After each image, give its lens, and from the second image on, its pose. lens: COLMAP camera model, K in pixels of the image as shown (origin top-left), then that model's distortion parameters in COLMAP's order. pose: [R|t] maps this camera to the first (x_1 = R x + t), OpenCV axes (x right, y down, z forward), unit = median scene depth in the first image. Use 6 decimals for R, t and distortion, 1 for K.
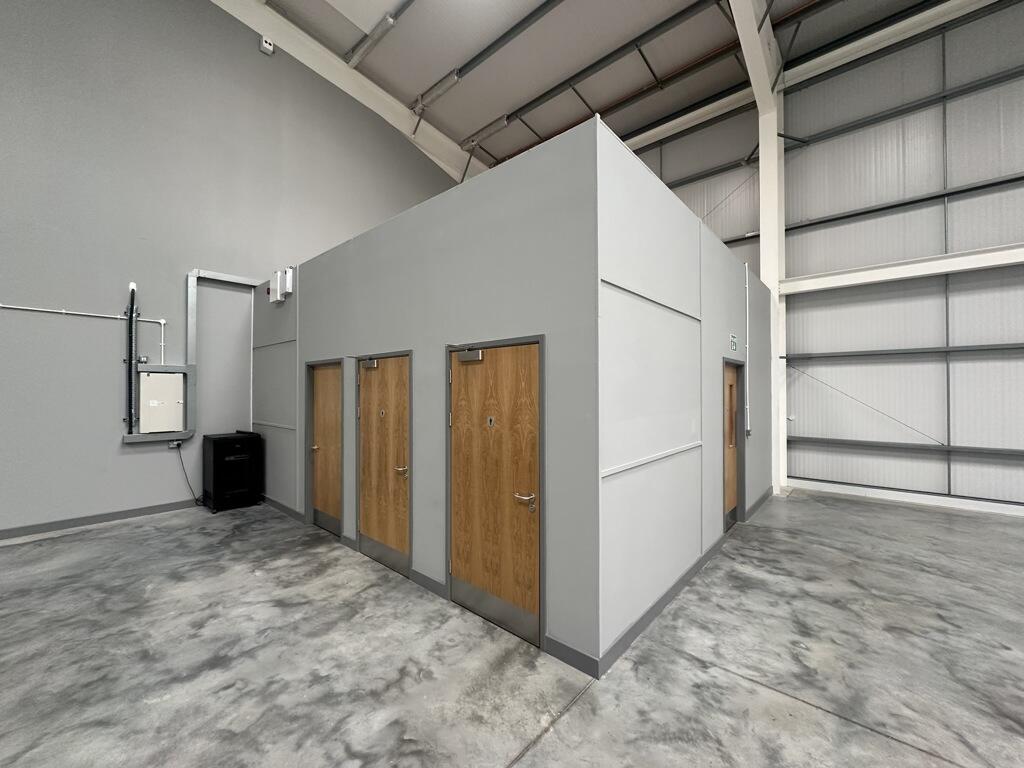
lens RADIAL K [[407.5, 0, 513.9], [0, 407.5, 386.0], [0, 0, 1]] dist [-0.007691, 0.000531]
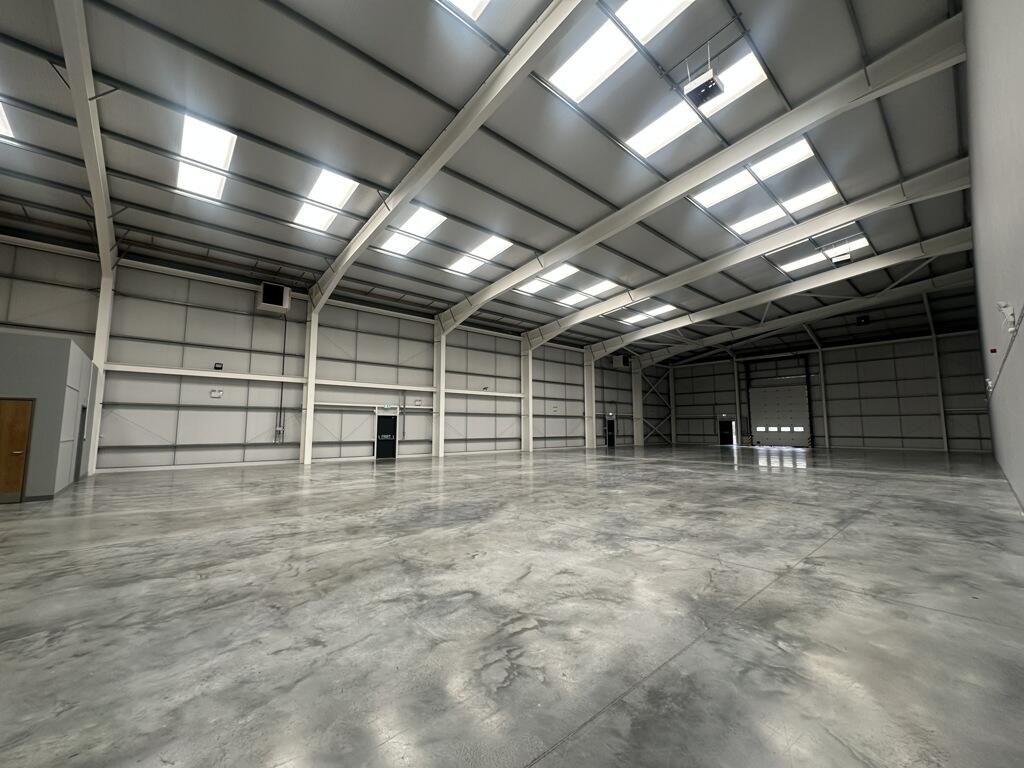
lens RADIAL K [[407.5, 0, 513.9], [0, 407.5, 386.0], [0, 0, 1]] dist [-0.007691, 0.000531]
pose [[0.133169, 0.103608, 0.985663, -1.725585], [-0.012729, 0.994618, -0.102829, 0.034033], [-0.991012, 0.001147, 0.133771, -2.110361]]
